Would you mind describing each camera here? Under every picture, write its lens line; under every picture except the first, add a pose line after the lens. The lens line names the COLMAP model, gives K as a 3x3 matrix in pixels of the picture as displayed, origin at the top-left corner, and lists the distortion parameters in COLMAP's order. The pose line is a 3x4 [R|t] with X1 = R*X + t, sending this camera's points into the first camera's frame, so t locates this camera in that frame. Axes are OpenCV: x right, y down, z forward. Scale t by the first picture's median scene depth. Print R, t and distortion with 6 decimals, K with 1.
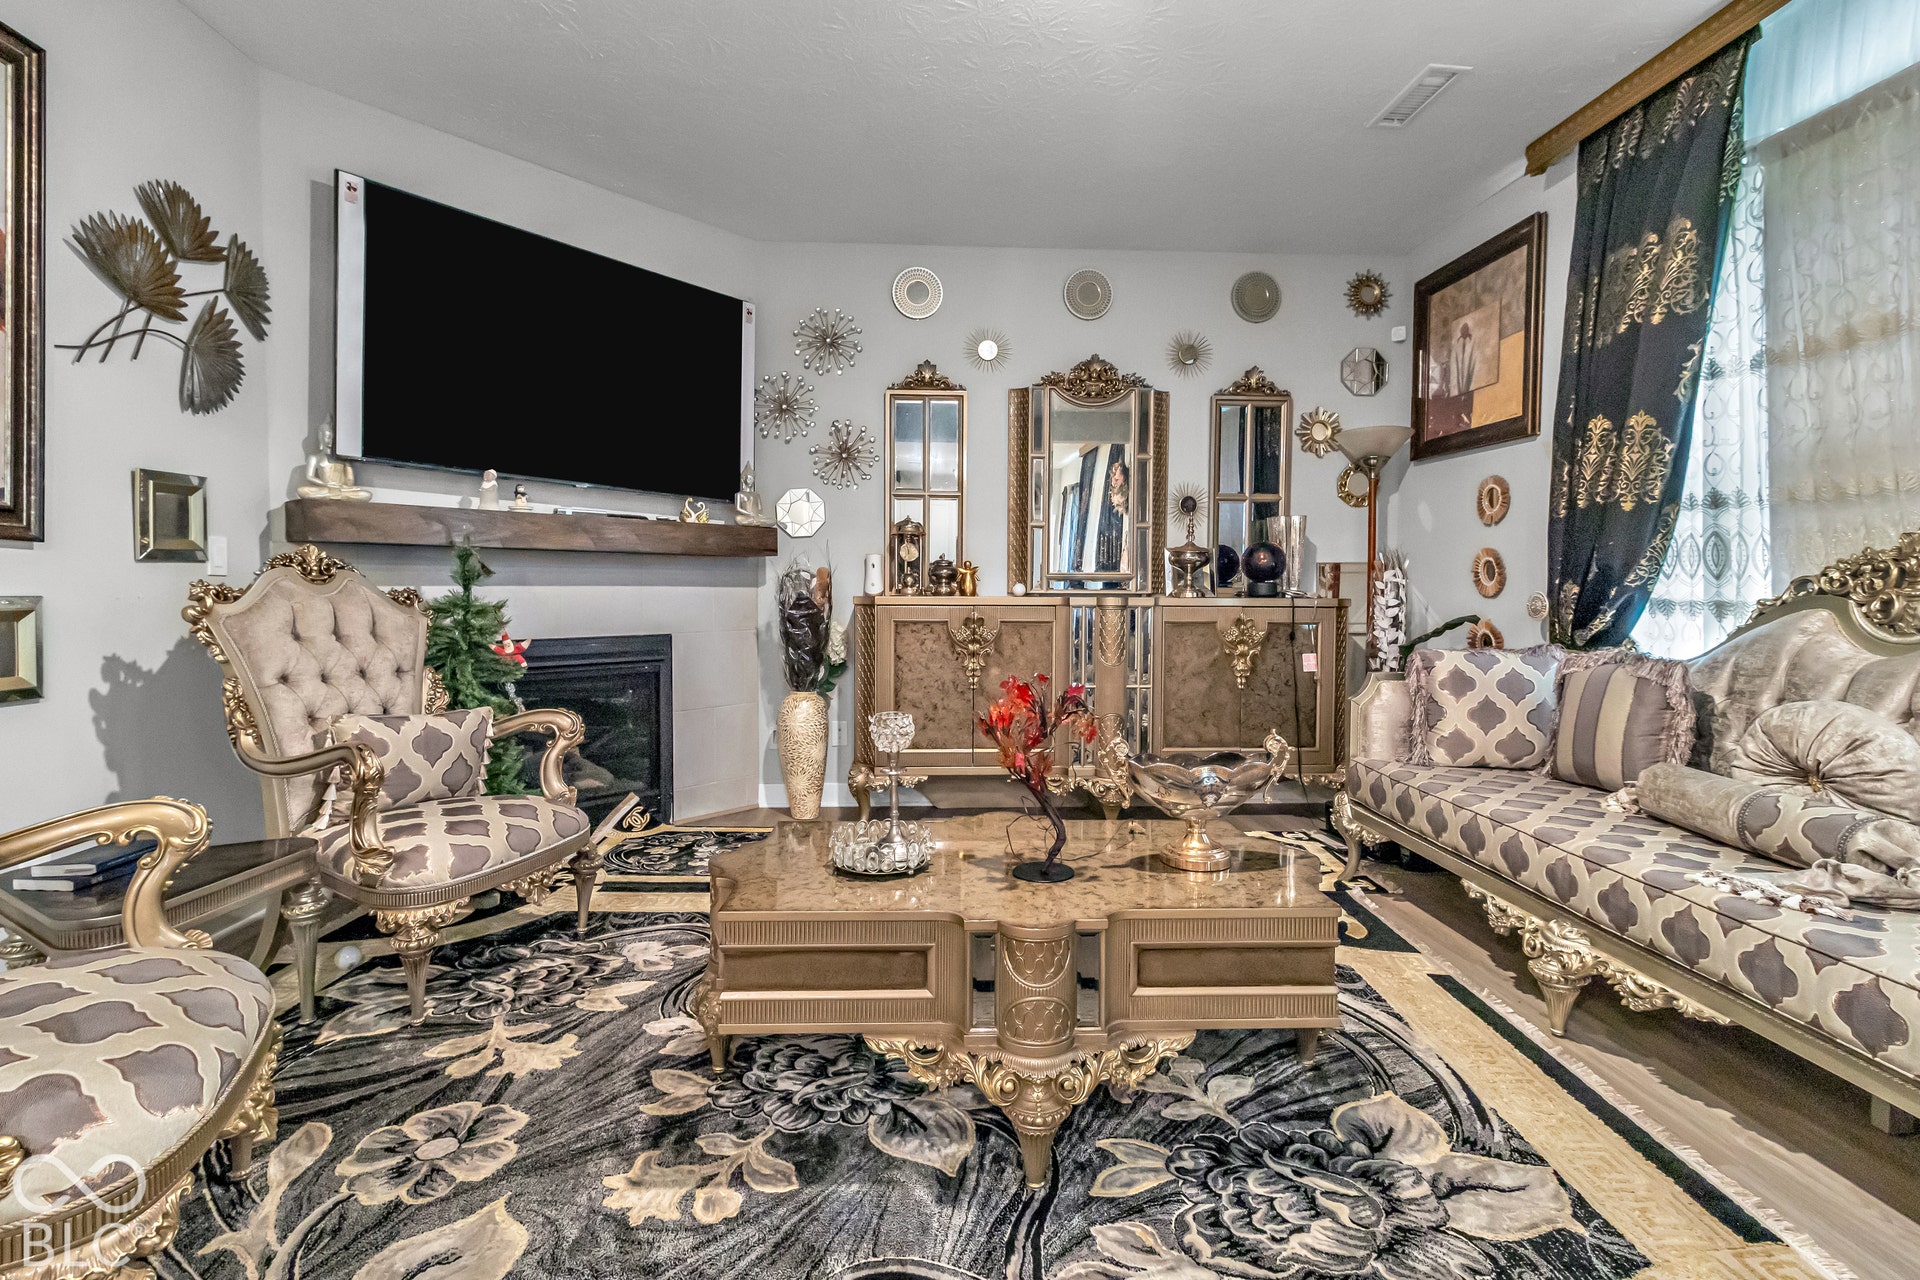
lens RADIAL K [[858.8, 0, 960.0], [0, 858.8, 640.0], [0, 0, 1]] dist [-0.000626, -0.000246]
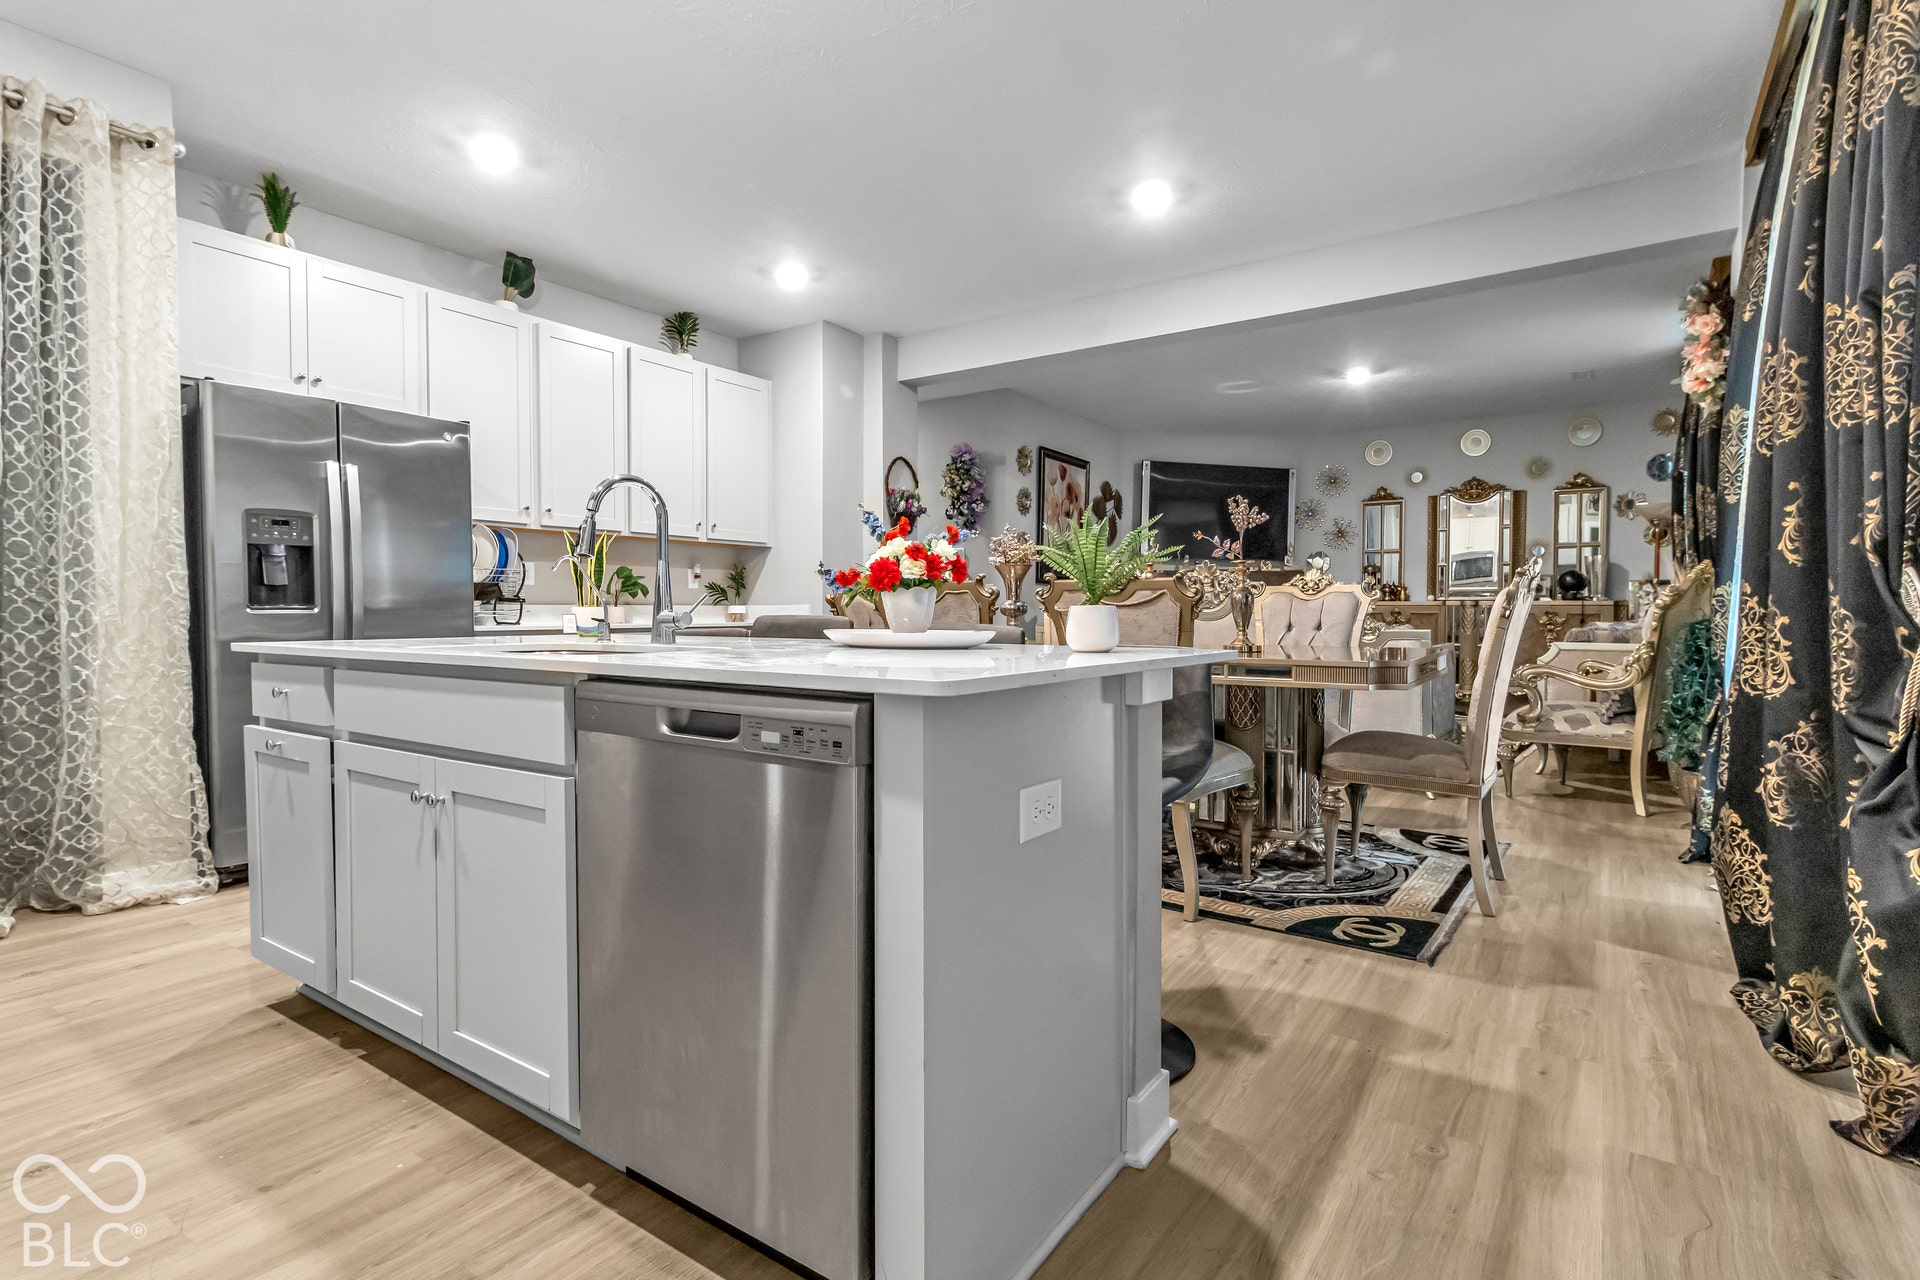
lens RADIAL K [[858.8, 0, 960.0], [0, 858.8, 640.0], [0, 0, 1]] dist [-0.000626, -0.000246]
pose [[0.770555, 0.016331, -0.637164, 0.495673], [-0.033988, 0.999302, -0.015491, 0.104338], [0.636466, 0.033593, 0.770573, -1.200105]]
